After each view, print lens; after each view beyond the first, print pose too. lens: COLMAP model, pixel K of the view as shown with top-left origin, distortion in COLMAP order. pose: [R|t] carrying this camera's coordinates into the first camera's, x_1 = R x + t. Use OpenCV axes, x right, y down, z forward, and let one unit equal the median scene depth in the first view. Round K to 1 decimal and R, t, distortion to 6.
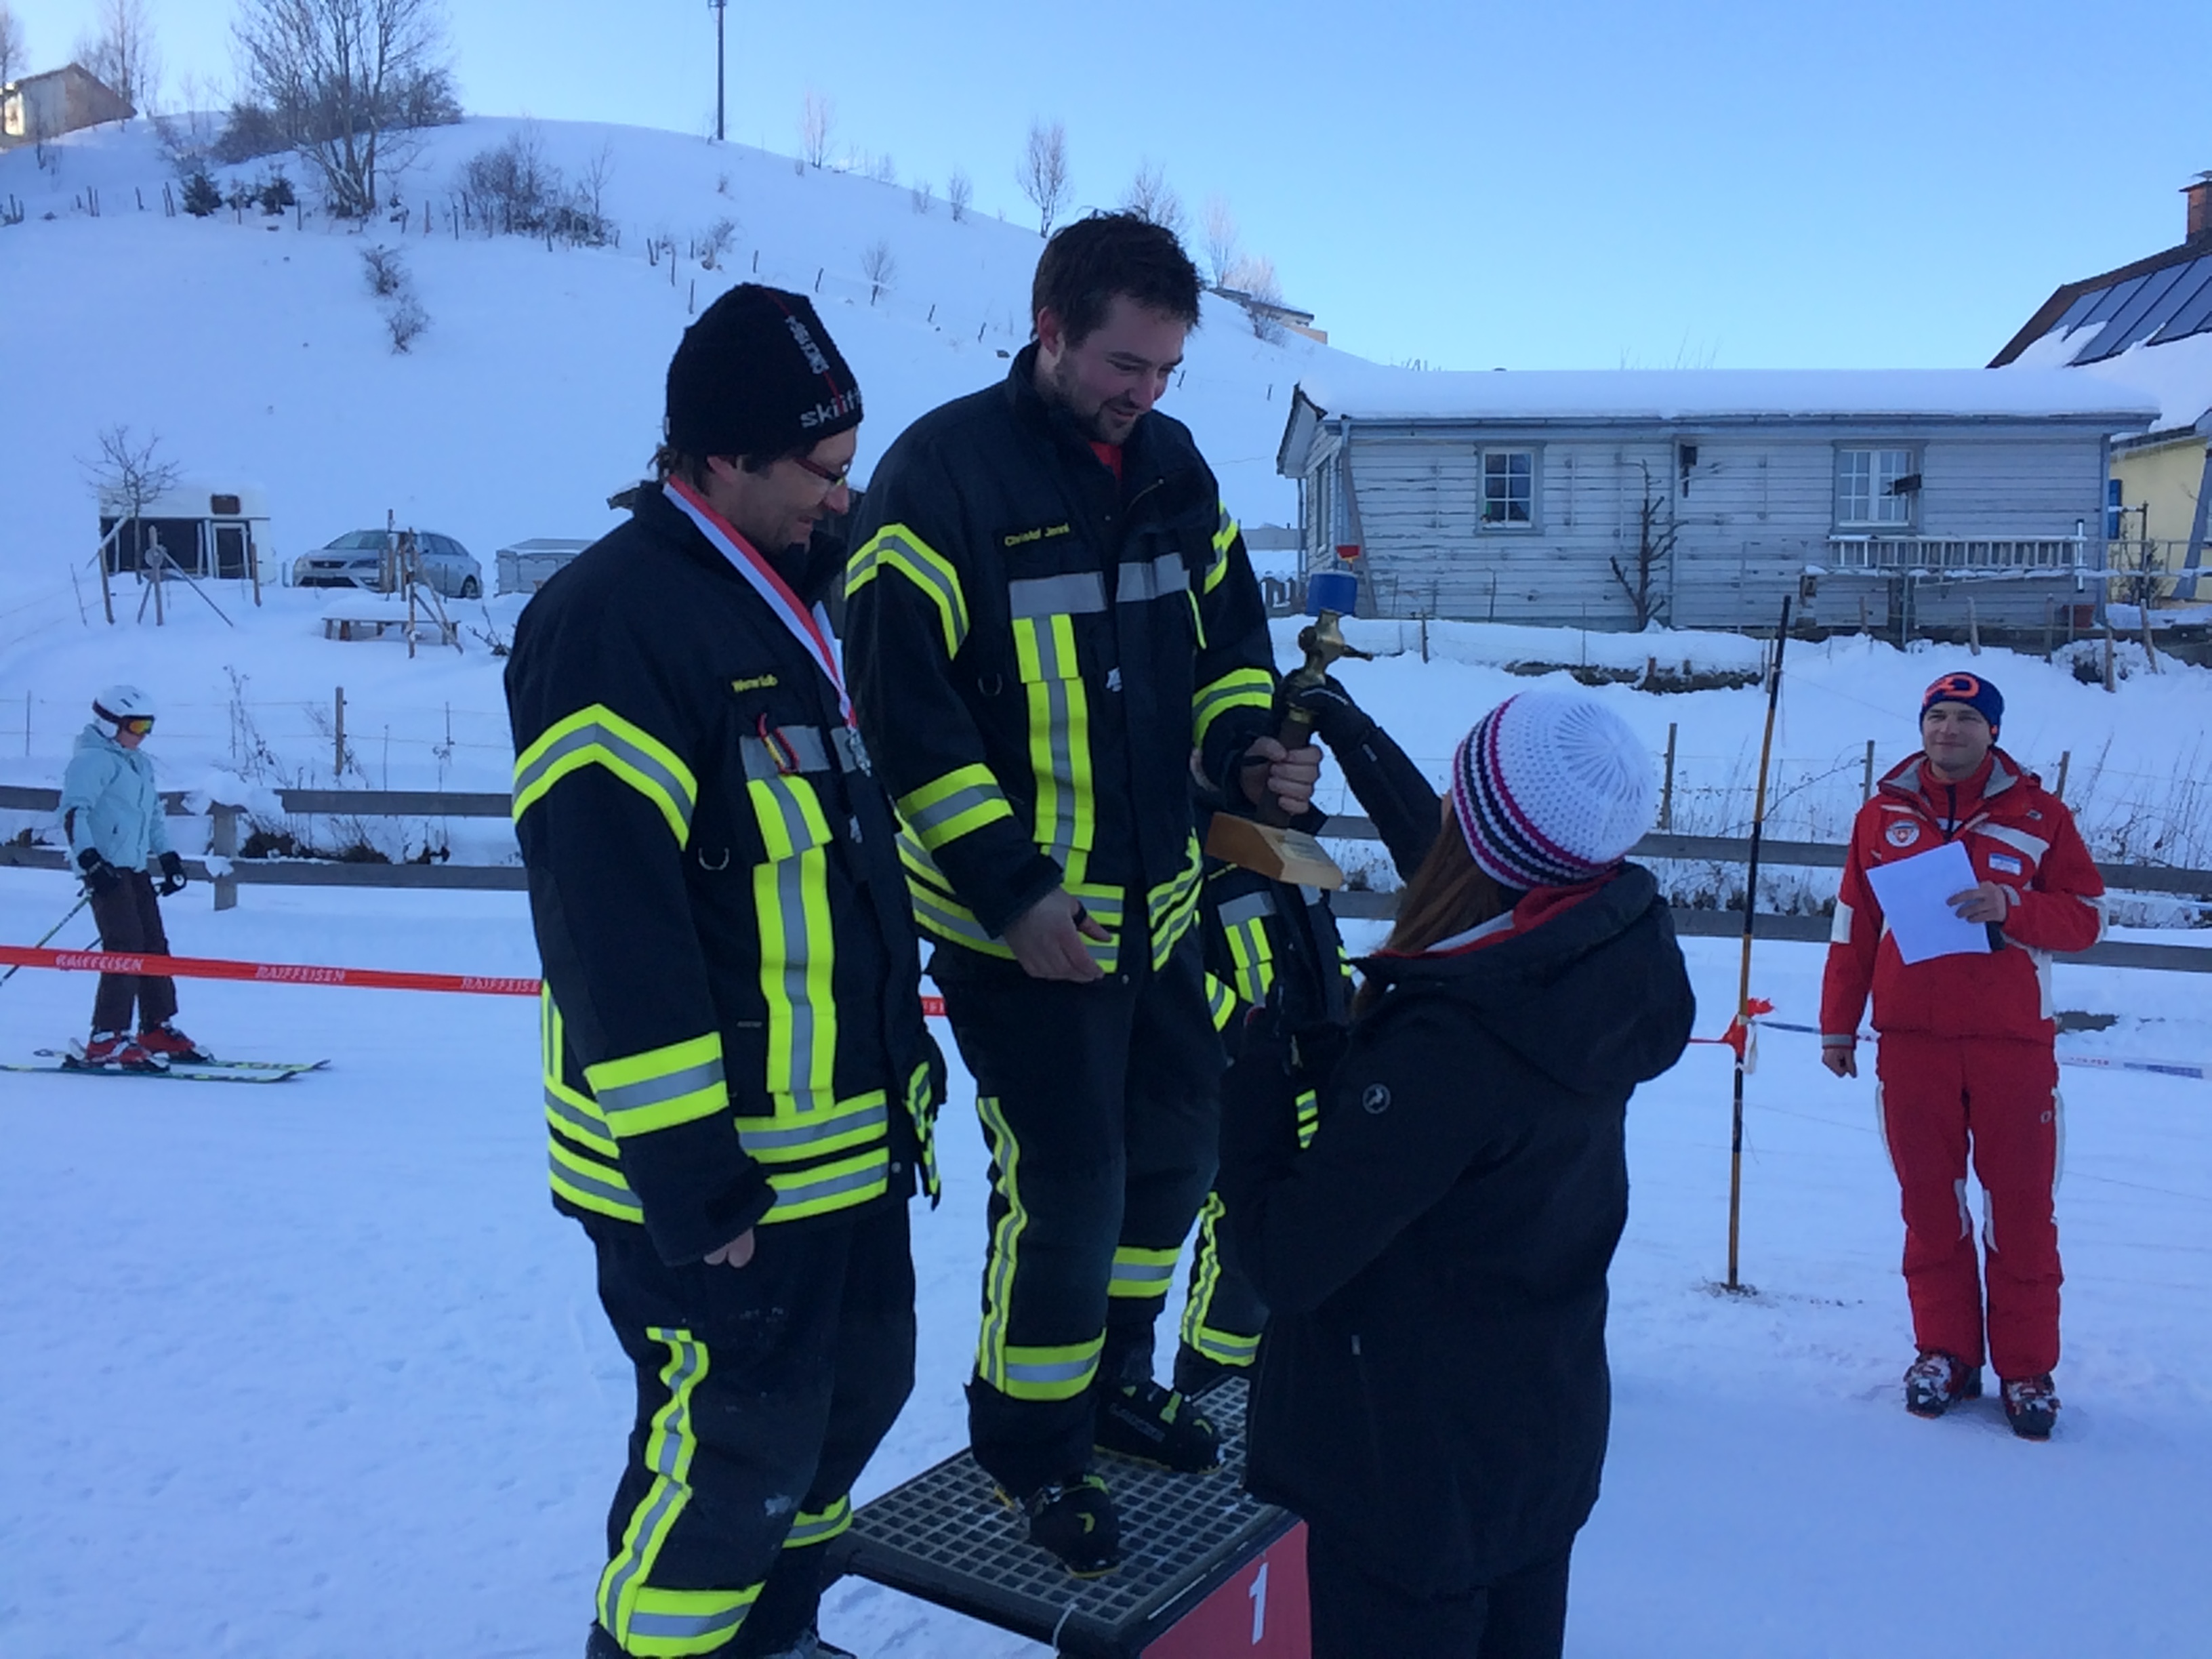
lens RADIAL K [[1877.7, 0, 1093.4], [0, 1877.7, 828.8], [0, 0, 1]] dist [0.104455, -0.135573]
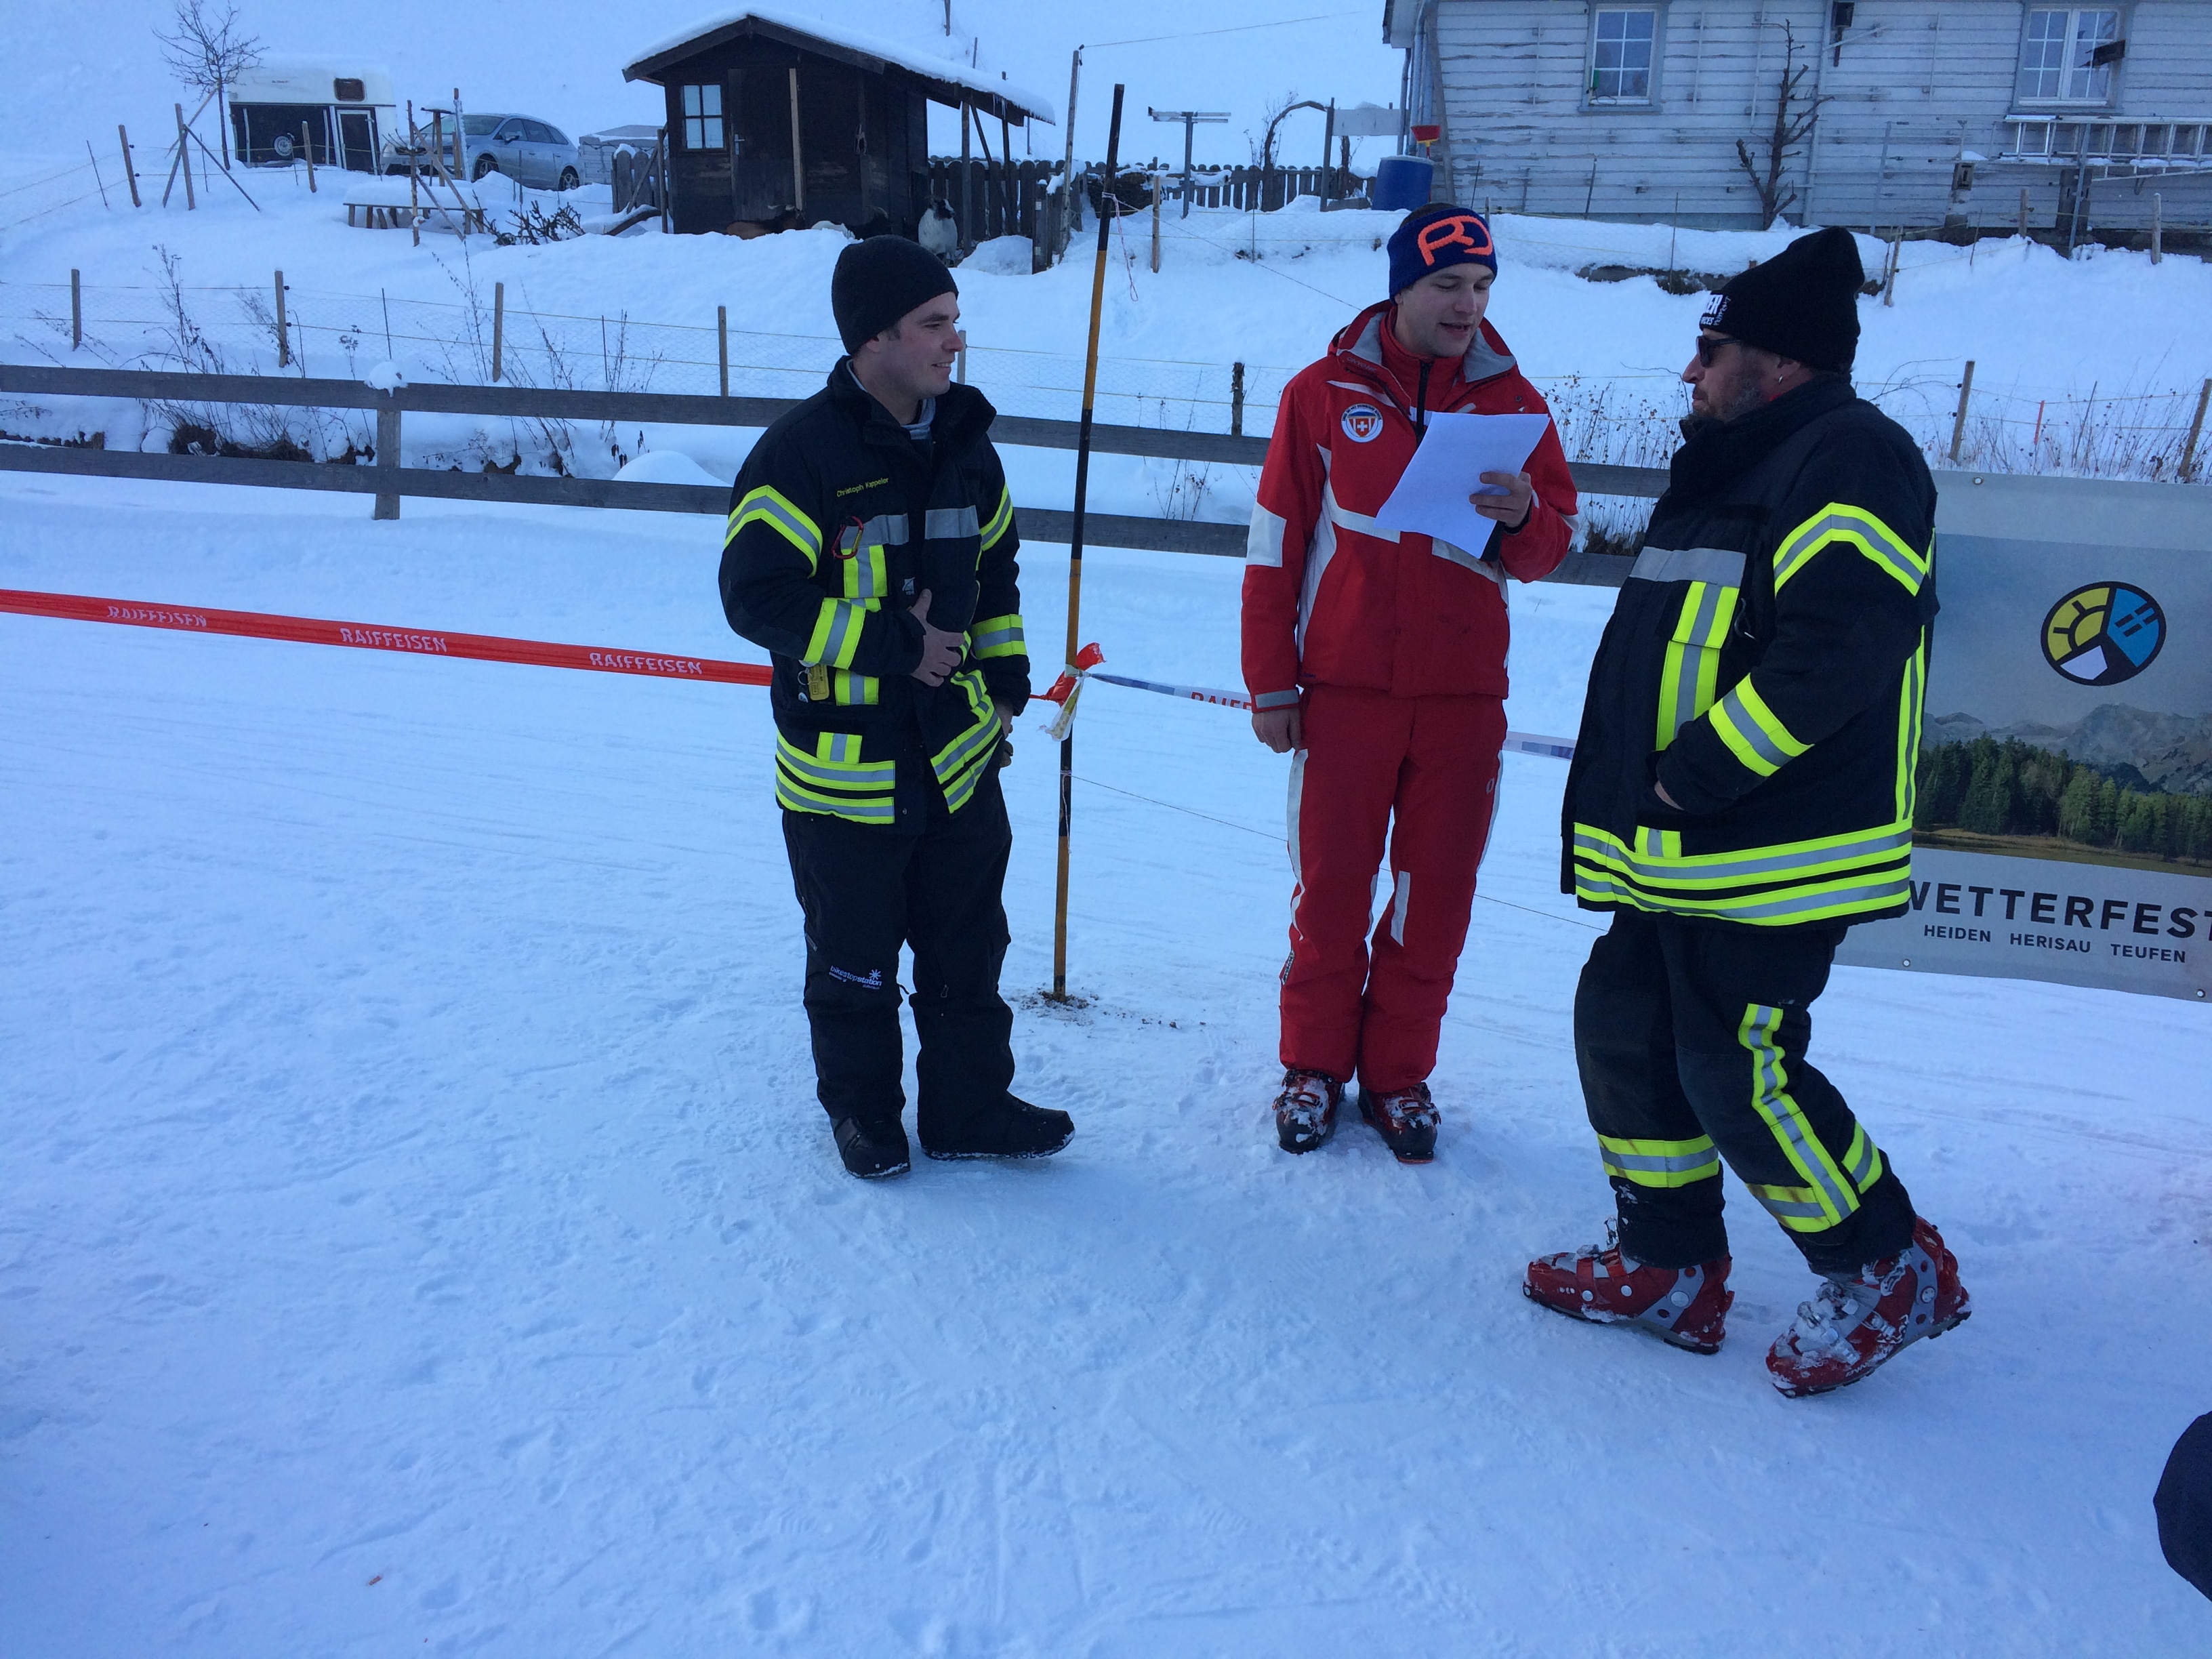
lens RADIAL K [[1892.6, 0, 1093.7], [0, 1892.6, 825.1], [0, 0, 1]] dist [0.096501, -0.132320]
pose [[0.990466, 0.050939, -0.127991, 0.111434], [-0.026097, 0.981679, 0.188745, 0.003985], [0.135261, -0.183605, 0.973650, 0.057568]]
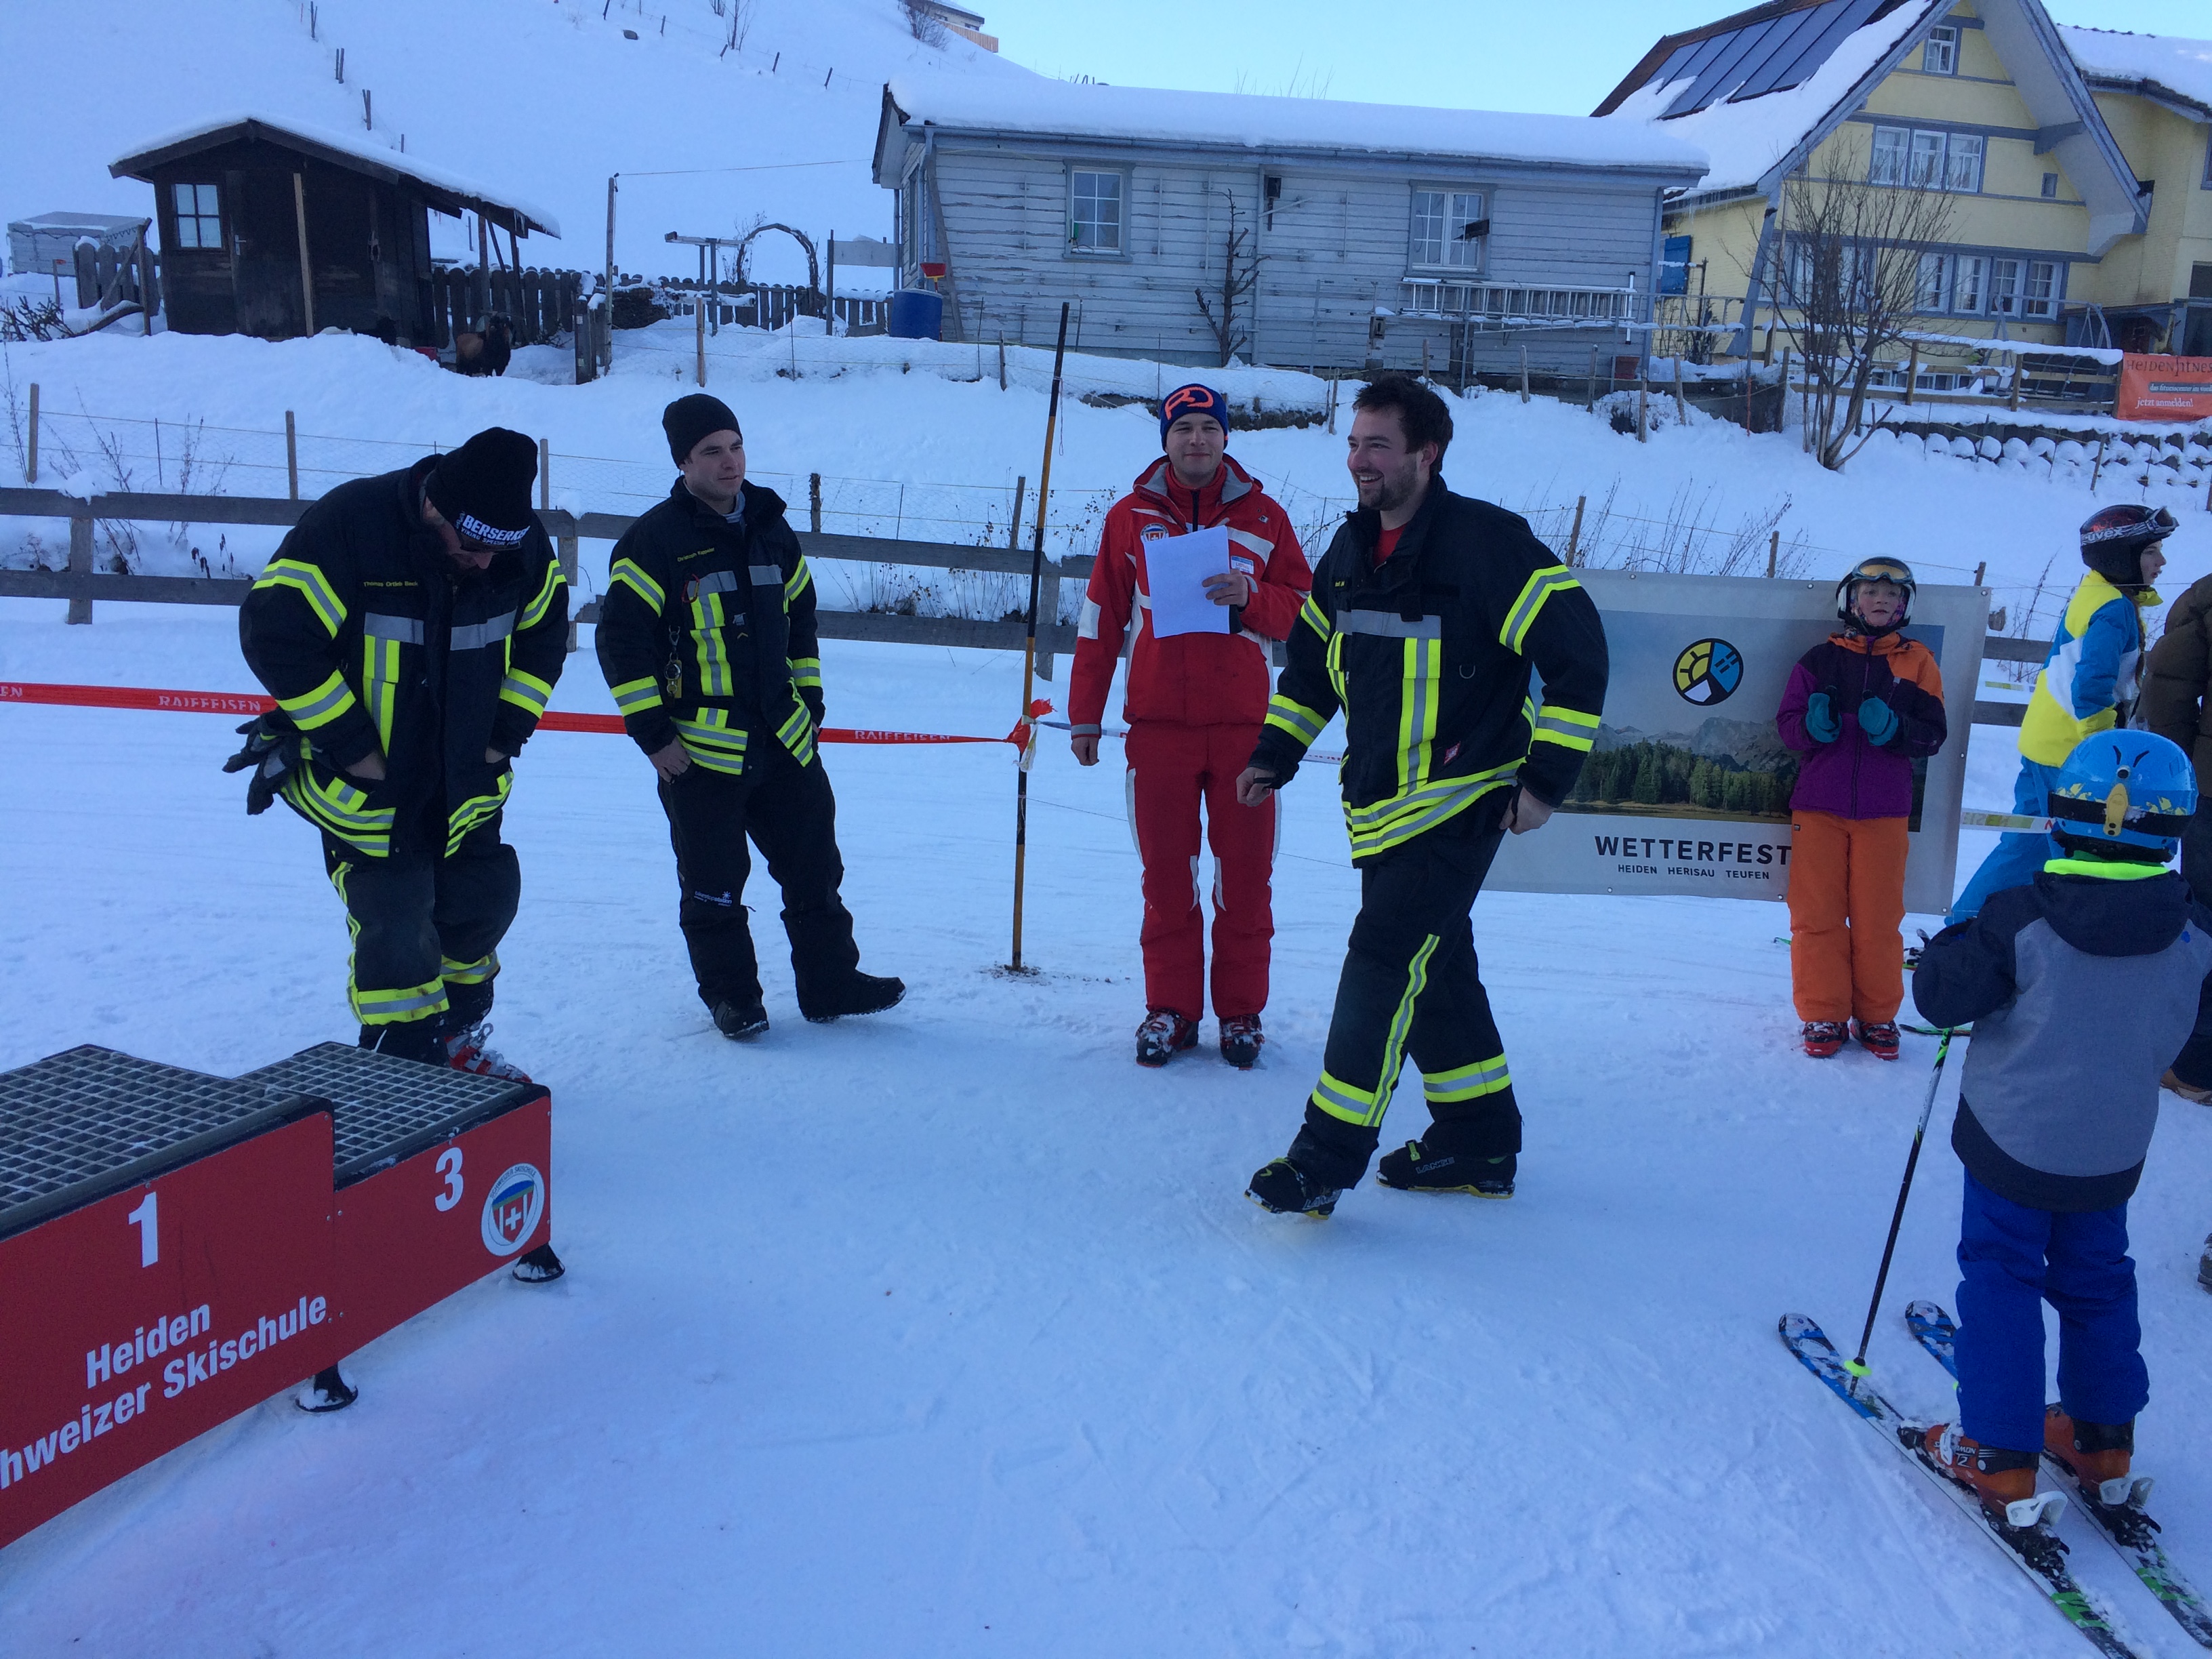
lens RADIAL K [[1887.7, 0, 1093.0], [0, 1887.7, 831.2], [0, 0, 1]] dist [0.099607, -0.133953]
pose [[0.985644, -0.002879, 0.168811, 0.049363], [-0.020379, 0.990515, 0.135882, 0.004438], [-0.167601, -0.137372, 0.976237, -0.008946]]
